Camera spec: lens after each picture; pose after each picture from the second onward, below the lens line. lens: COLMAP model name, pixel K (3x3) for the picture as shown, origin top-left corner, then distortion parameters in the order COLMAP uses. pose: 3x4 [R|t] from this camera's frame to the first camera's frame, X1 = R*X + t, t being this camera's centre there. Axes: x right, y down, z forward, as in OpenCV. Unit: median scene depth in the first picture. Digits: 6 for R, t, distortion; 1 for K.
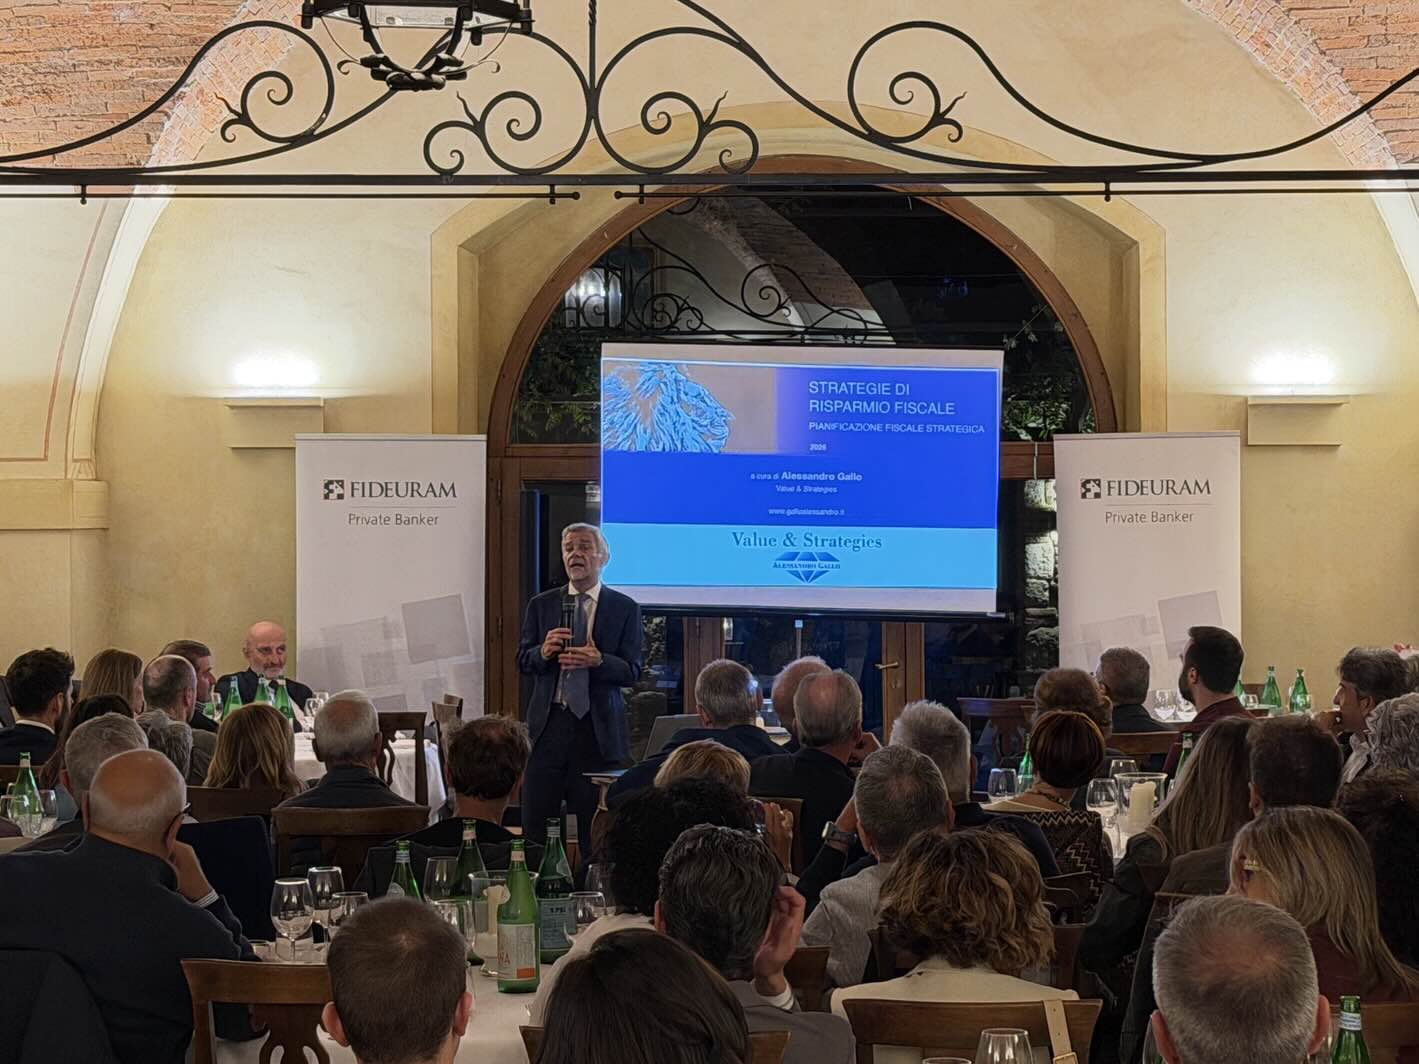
lens RADIAL K [[3184.7, 0, 709.5], [0, 3184.7, 532.0], [0, 0, 1]] dist [-0.017589, -0.162921]
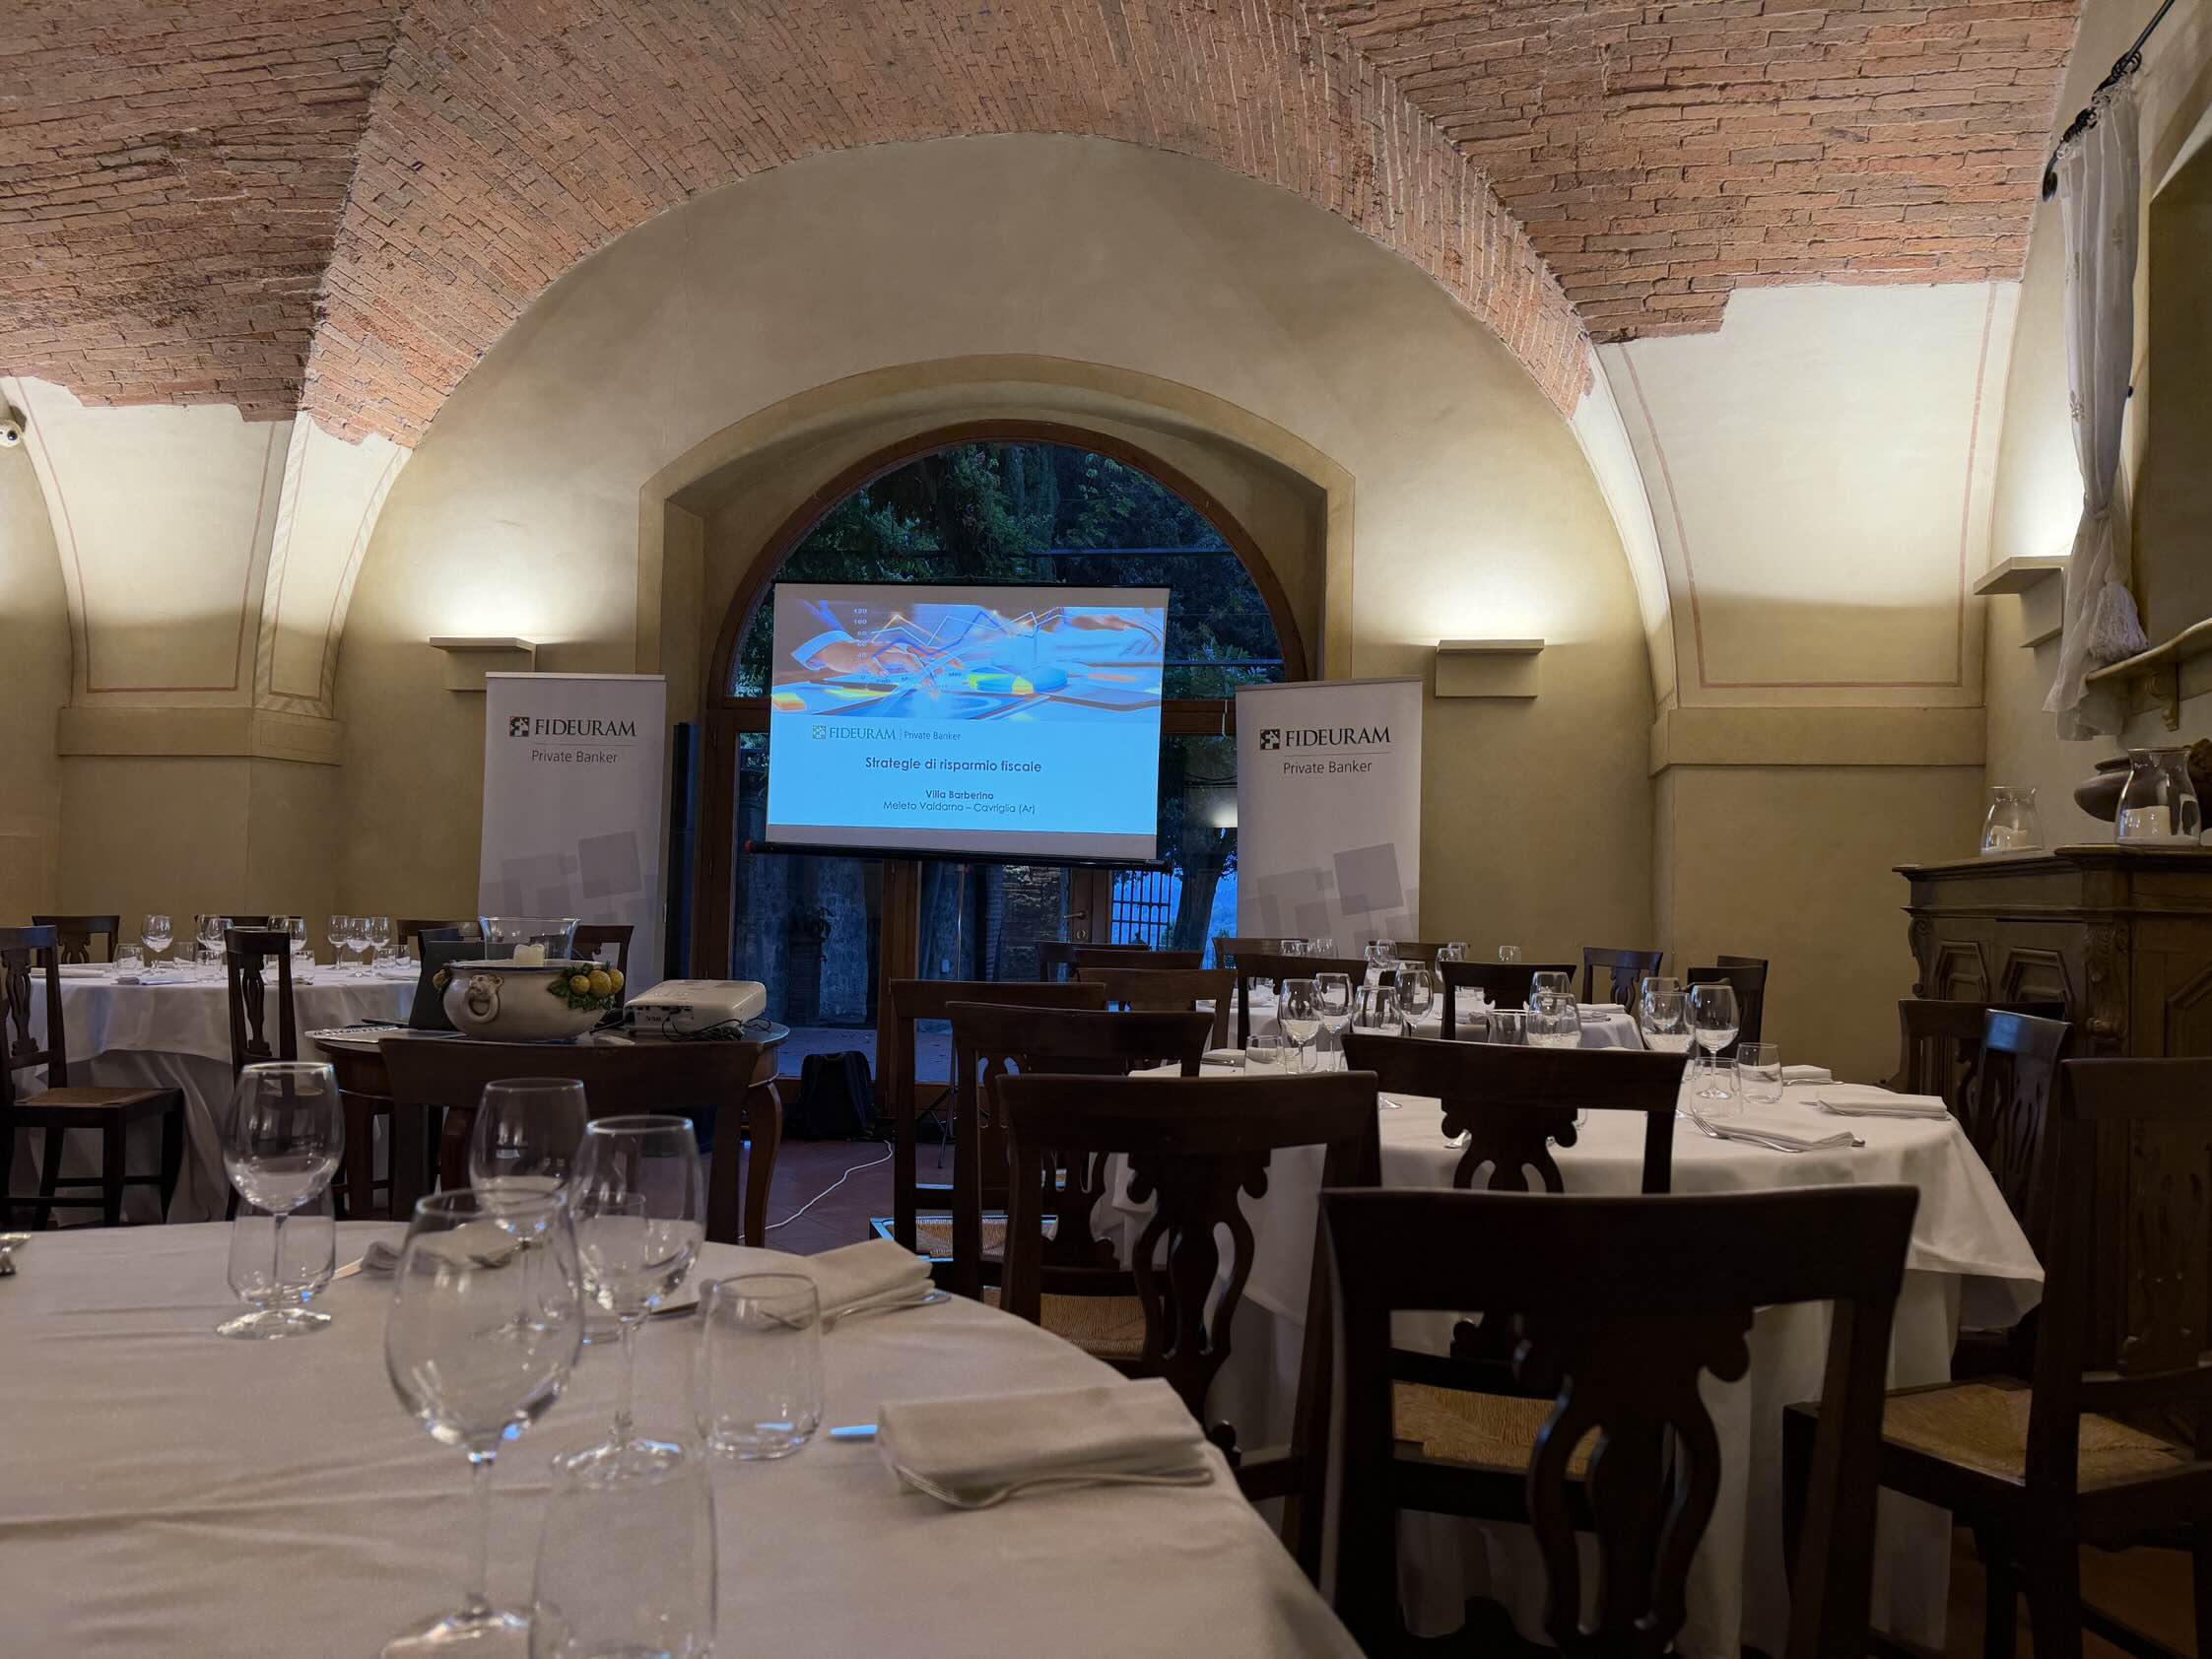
lens RADIAL K [[1504.0, 0, 1106.0], [0, 1504.0, 829.5], [0, 0, 1]] dist [0.068756, -0.174235]
pose [[0.991885, 0.020014, -0.125551, 0.131232], [-0.024838, 0.999007, -0.036977, 0.033259], [0.124686, 0.039795, 0.991398, 0.545804]]
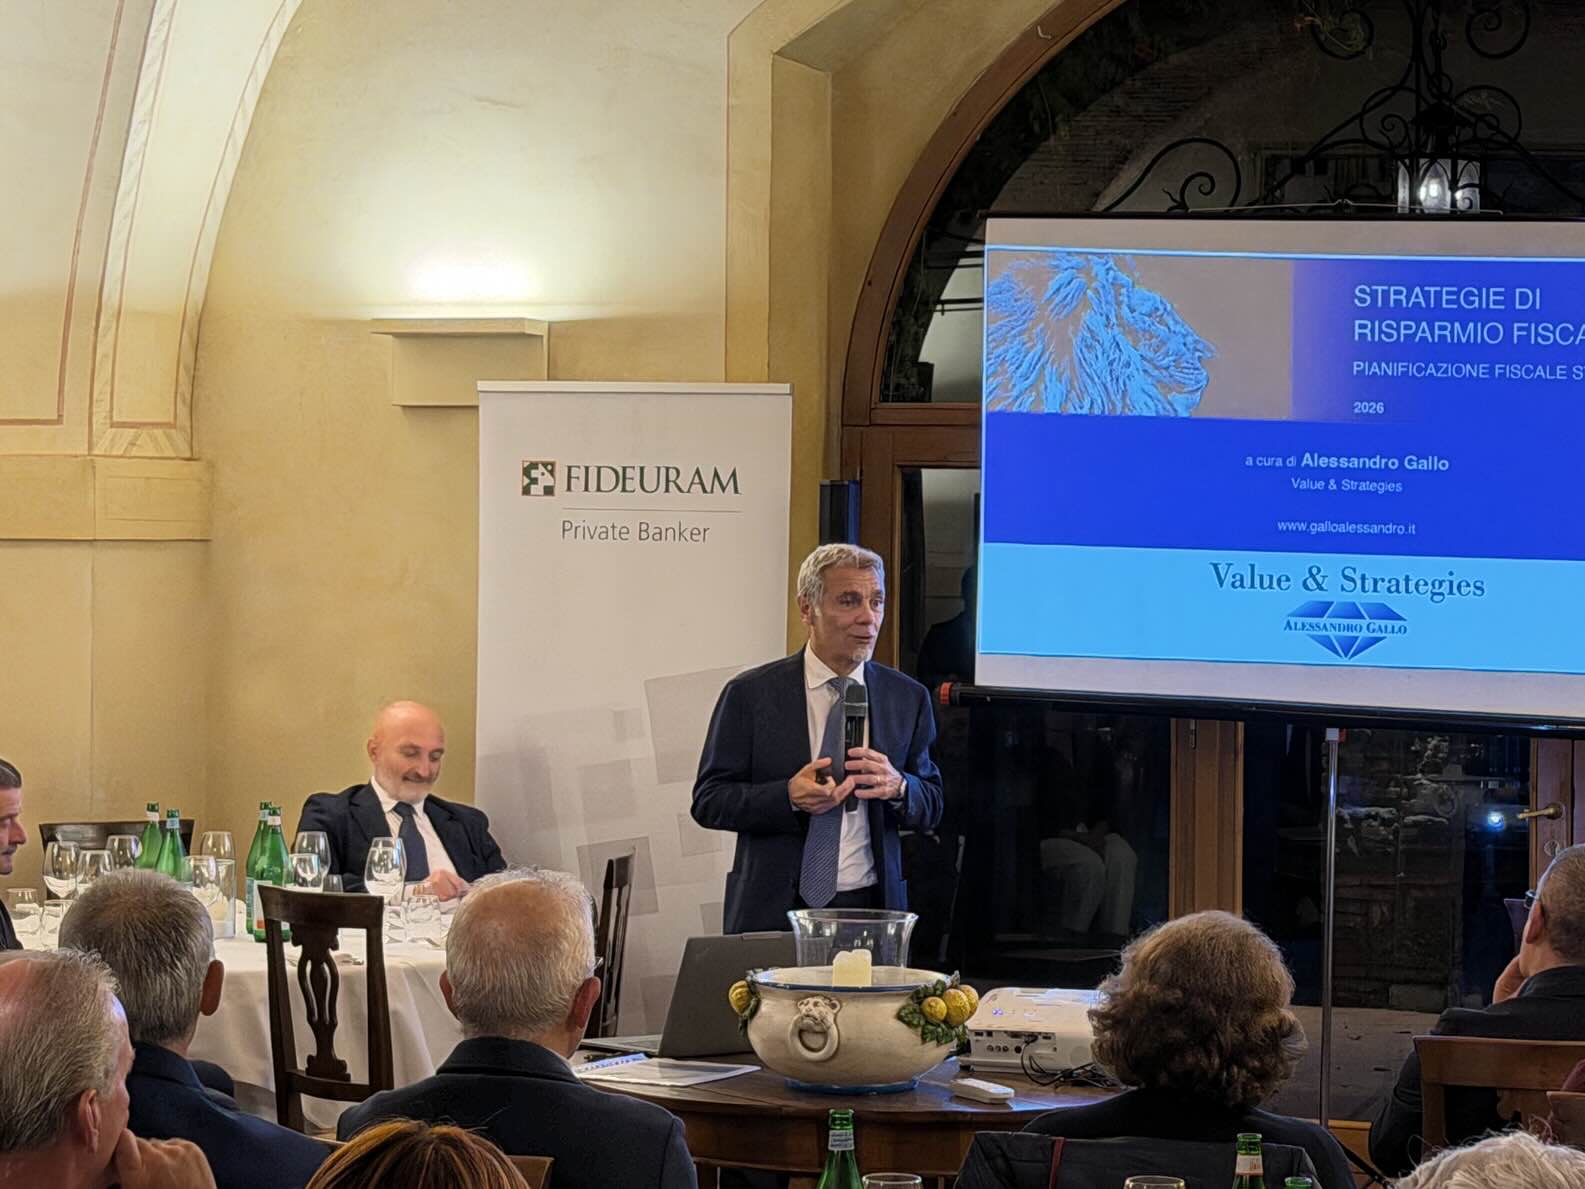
lens RADIAL K [[3894.5, 0, 792.5], [0, 3894.5, 594.5], [0, 0, 1]] dist [0.046338, -0.378007]
pose [[0.954464, 0.018430, -0.297756, 0.137435], [-0.015435, 0.999804, 0.012405, -0.001730], [0.297926, -0.007244, 0.954561, 0.341590]]
